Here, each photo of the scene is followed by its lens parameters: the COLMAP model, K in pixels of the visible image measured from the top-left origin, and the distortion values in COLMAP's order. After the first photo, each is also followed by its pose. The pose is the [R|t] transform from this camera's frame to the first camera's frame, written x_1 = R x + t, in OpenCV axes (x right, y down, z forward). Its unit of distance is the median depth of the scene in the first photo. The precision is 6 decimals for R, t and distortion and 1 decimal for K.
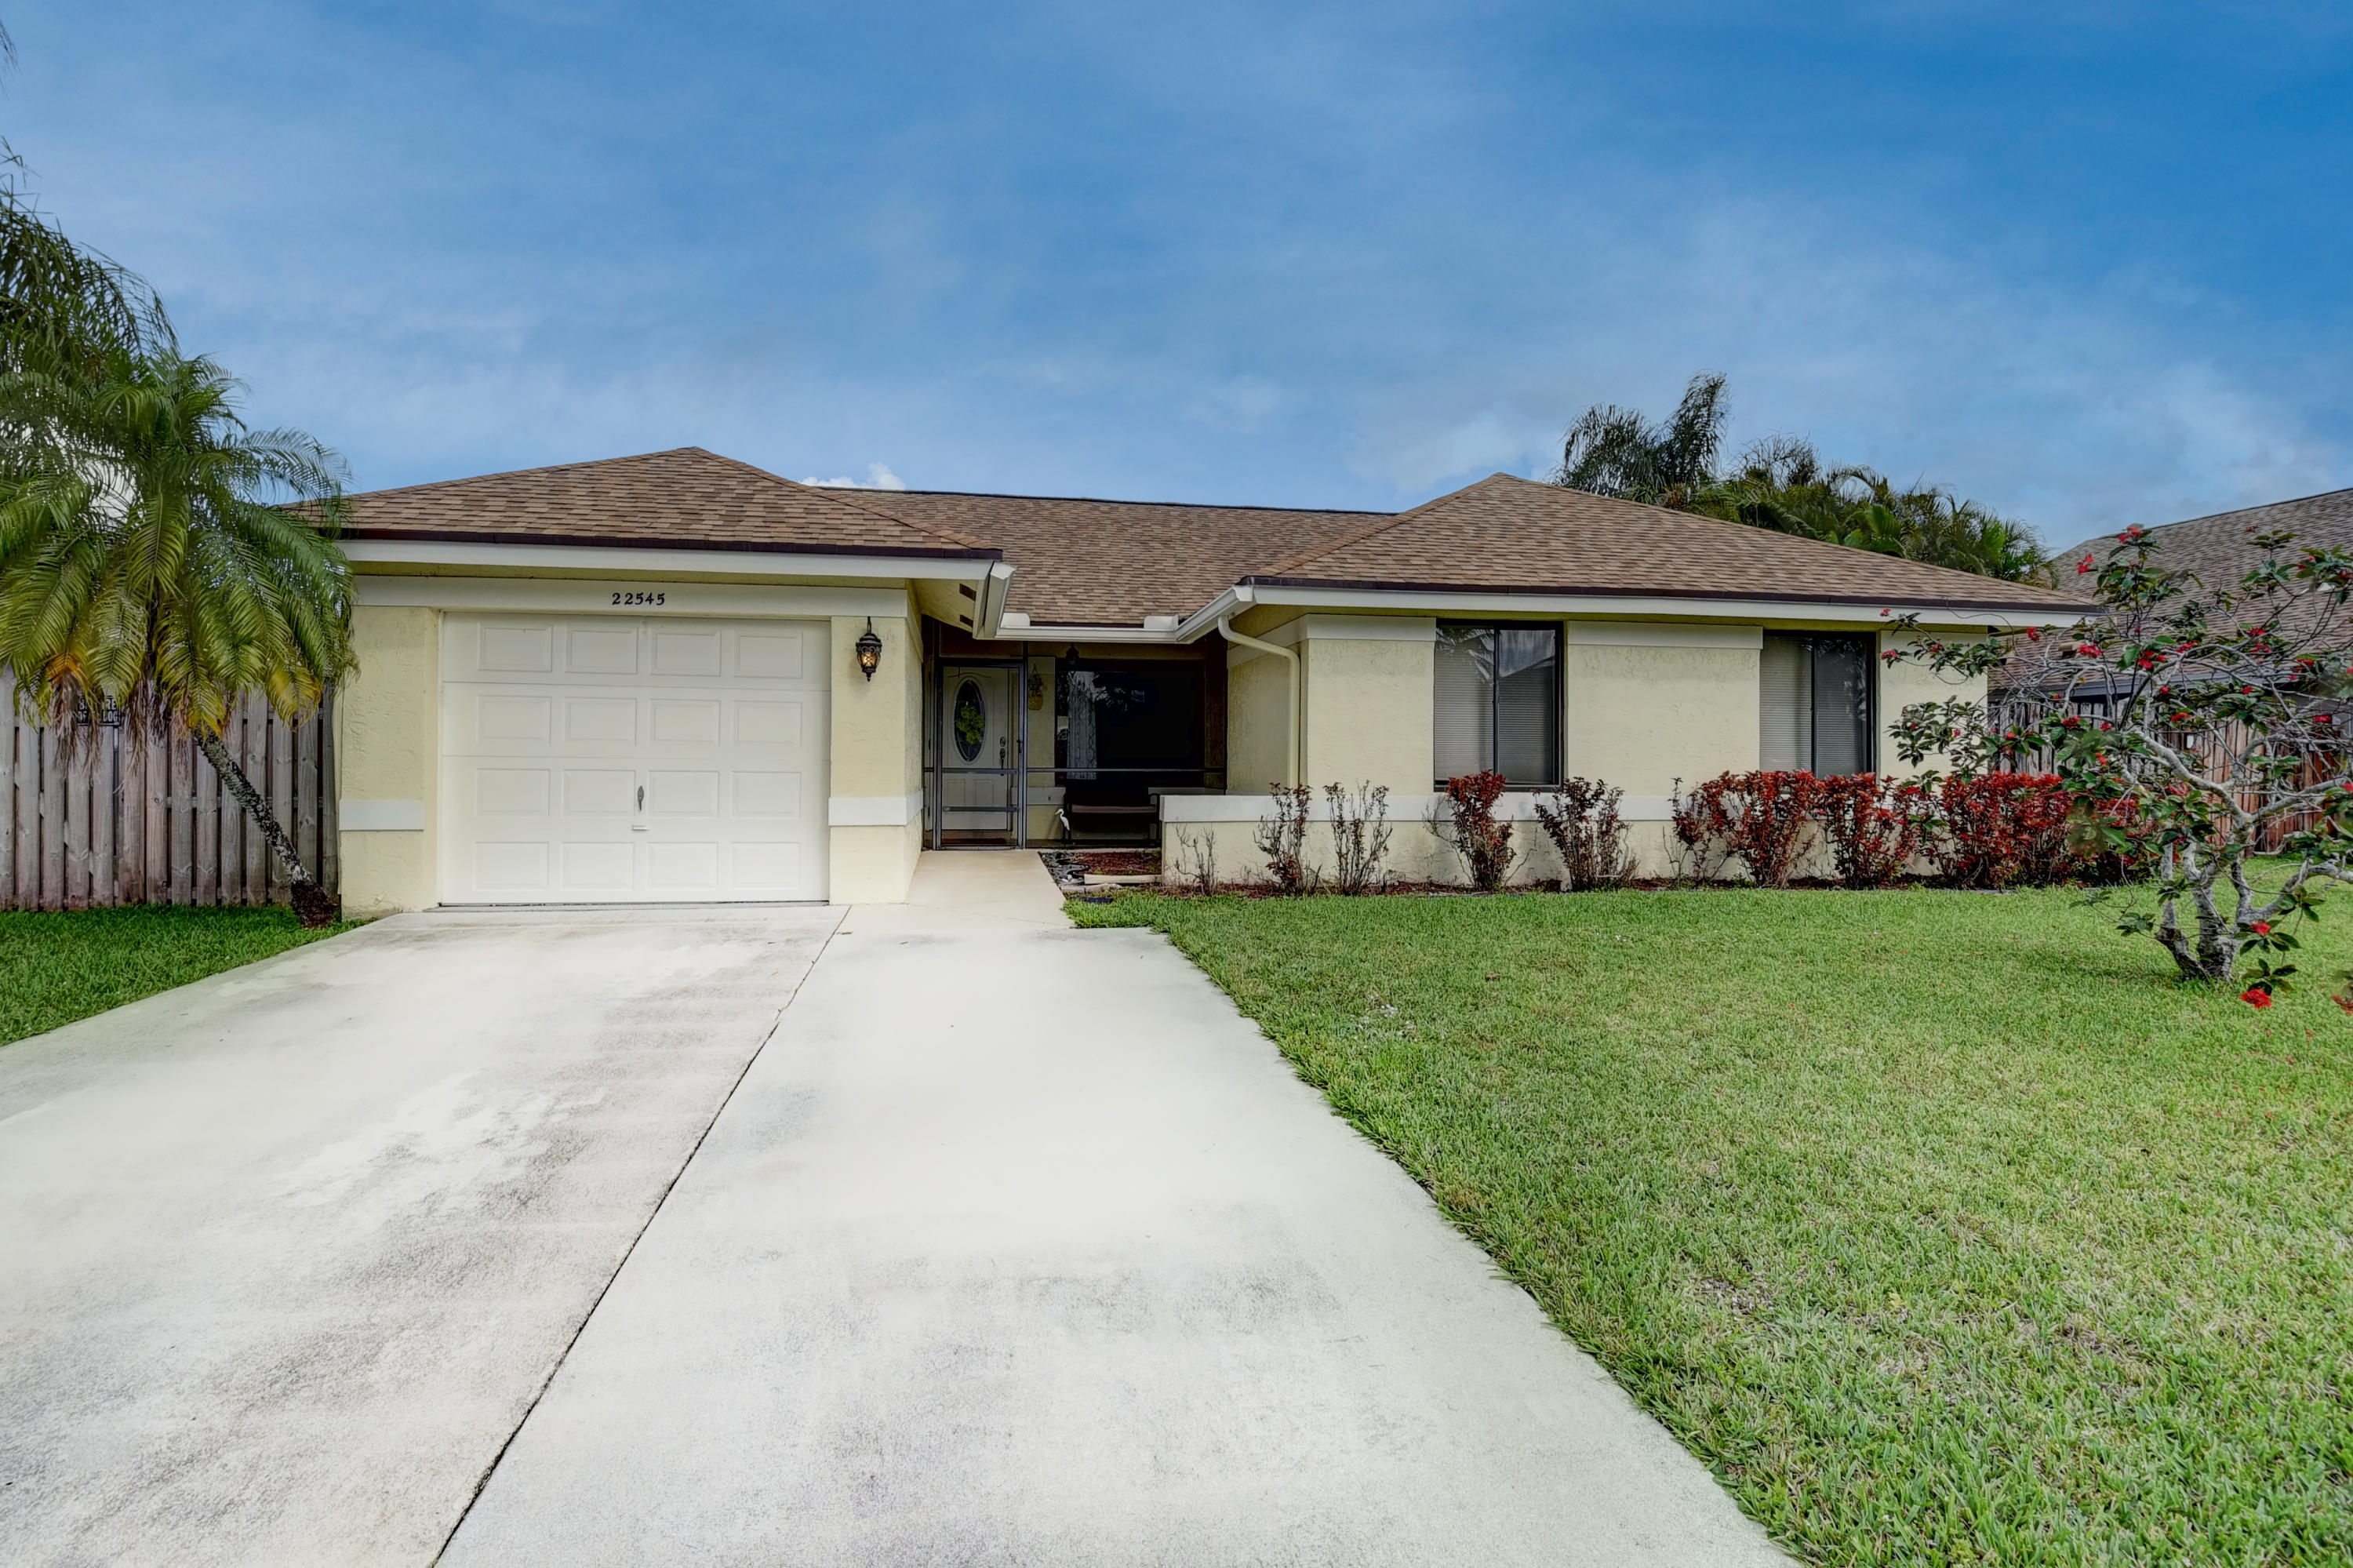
lens RADIAL K [[1183.5, 0, 1174.5], [0, 1183.5, 784.4], [0, 0, 1]] dist [-0.012186, -0.005413]
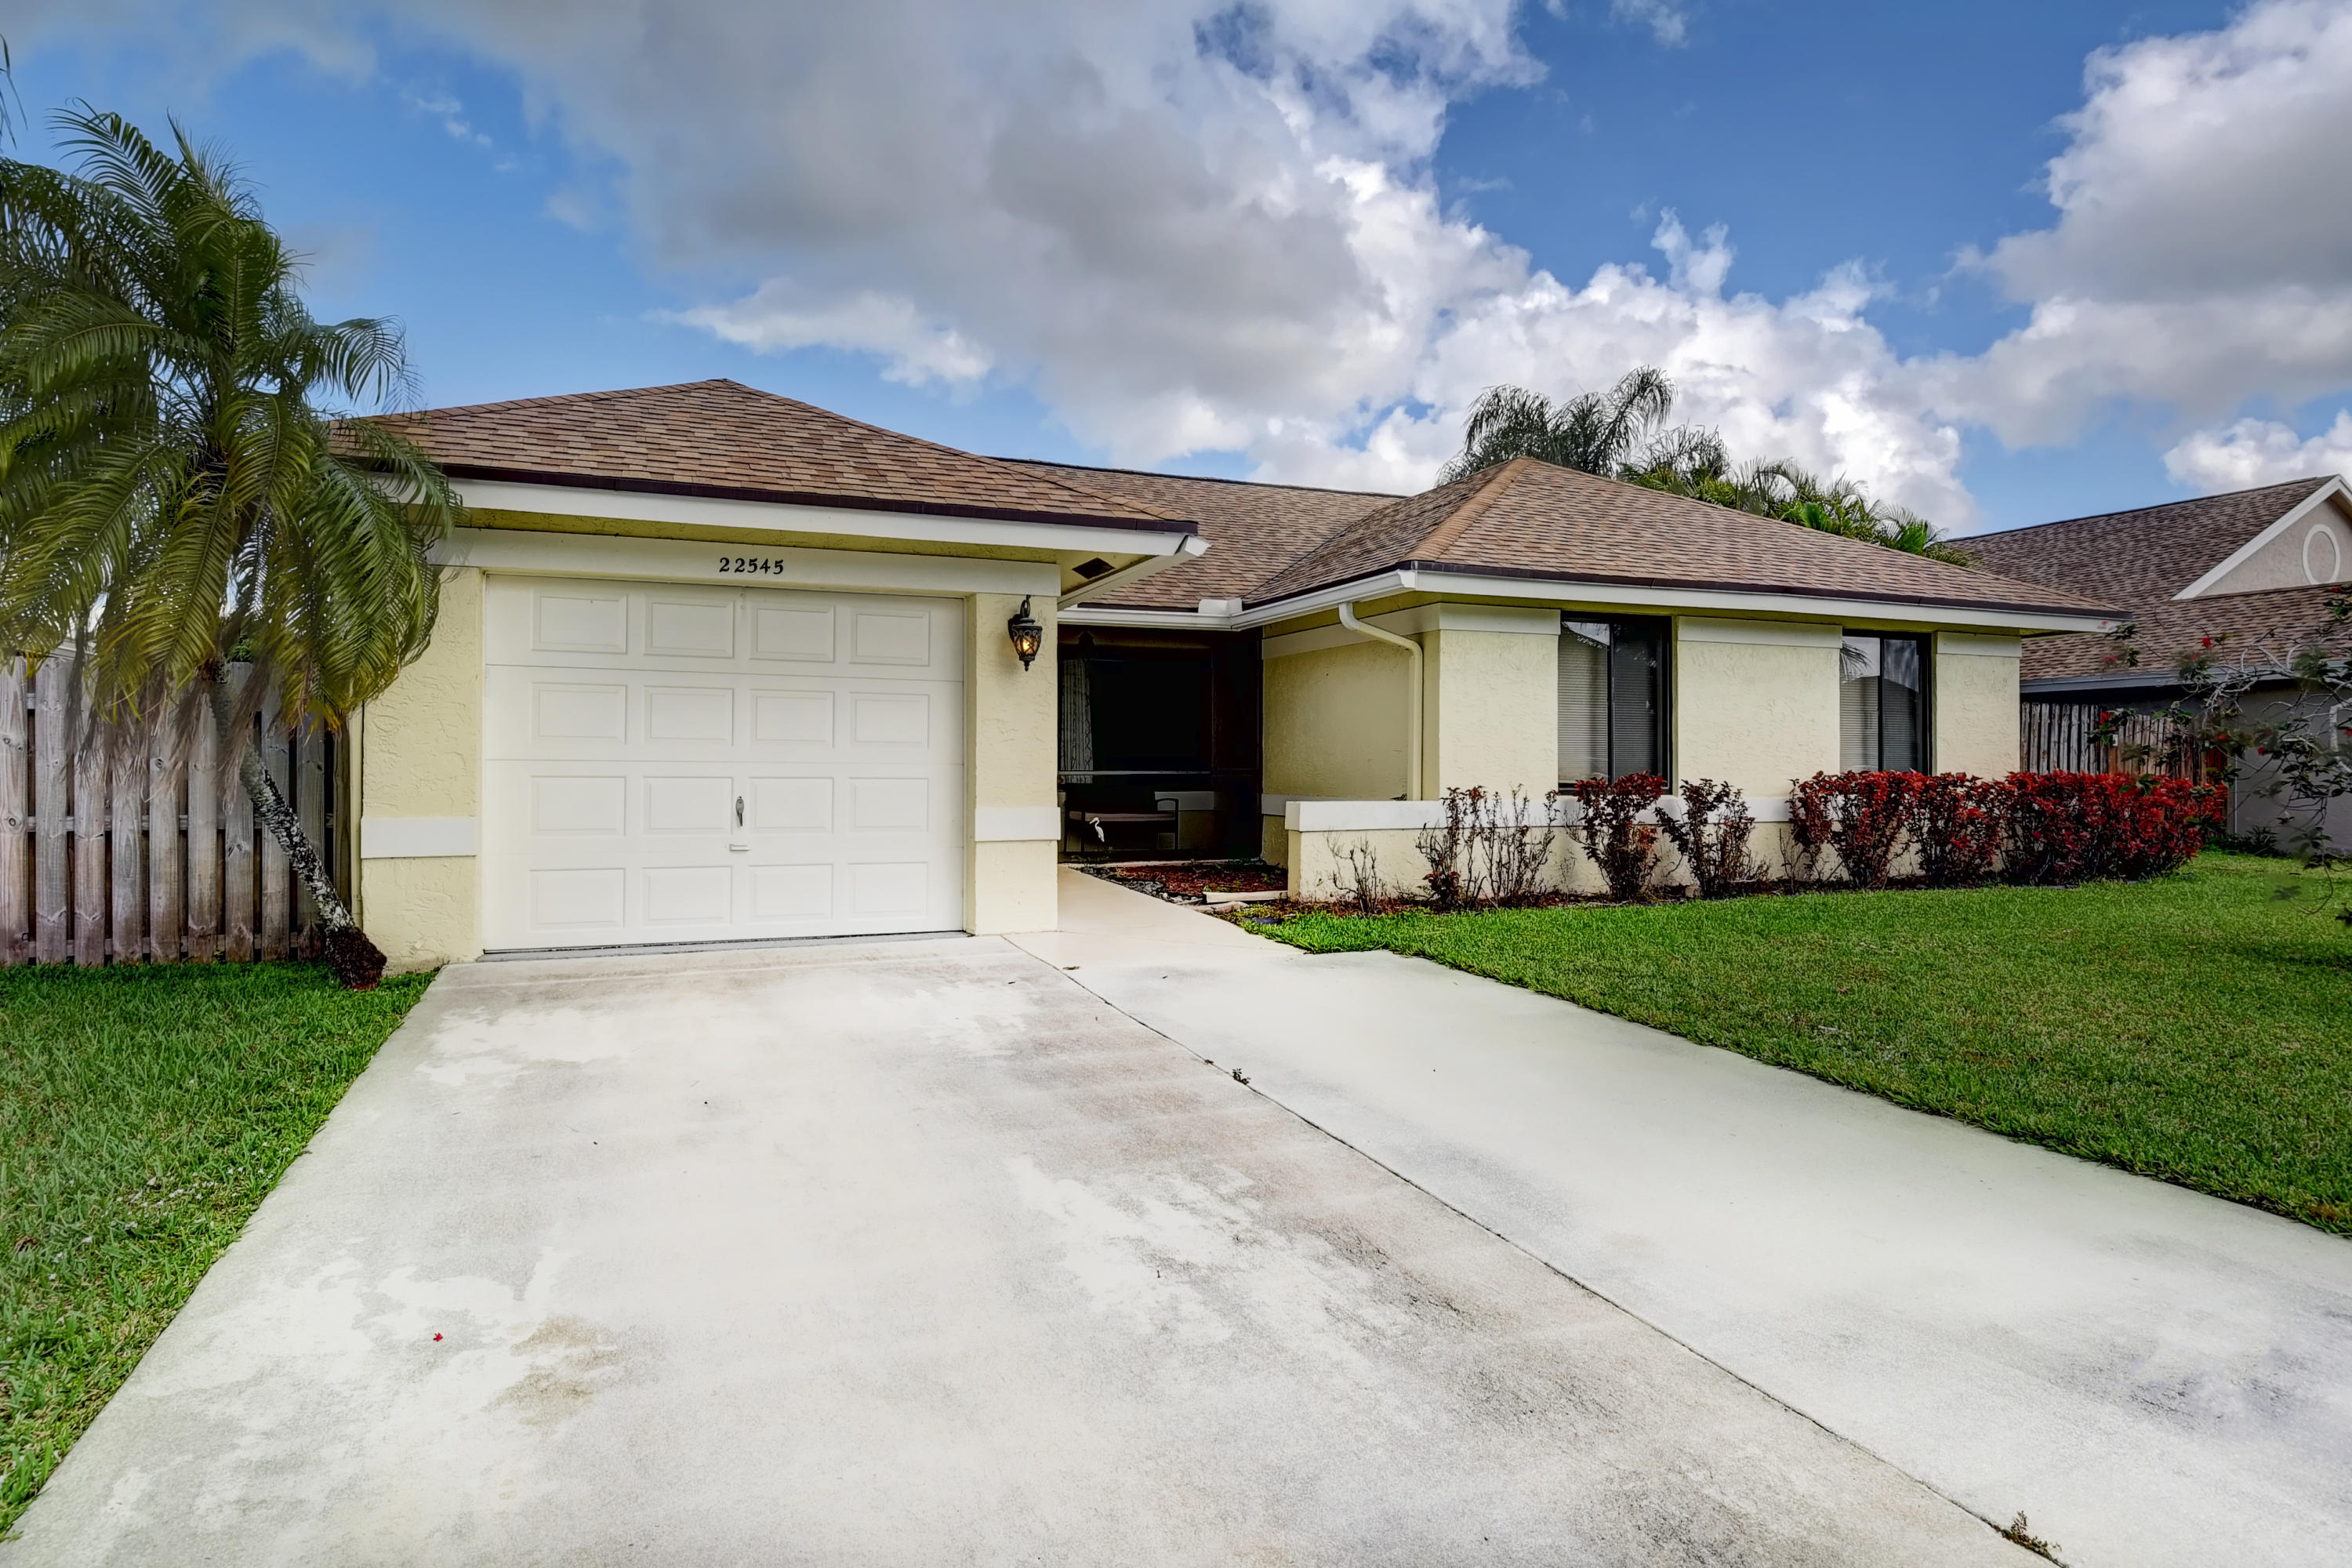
lens RADIAL K [[1311.2, 0, 1181.9], [0, 1311.2, 786.9], [0, 0, 1]] dist [0.003744, -0.006629]
pose [[0.976928, -0.006994, 0.213454, -0.319942], [0.006811, 0.999976, 0.001589, -0.003997], [-0.213460, -0.000099, 0.976952, 0.049824]]
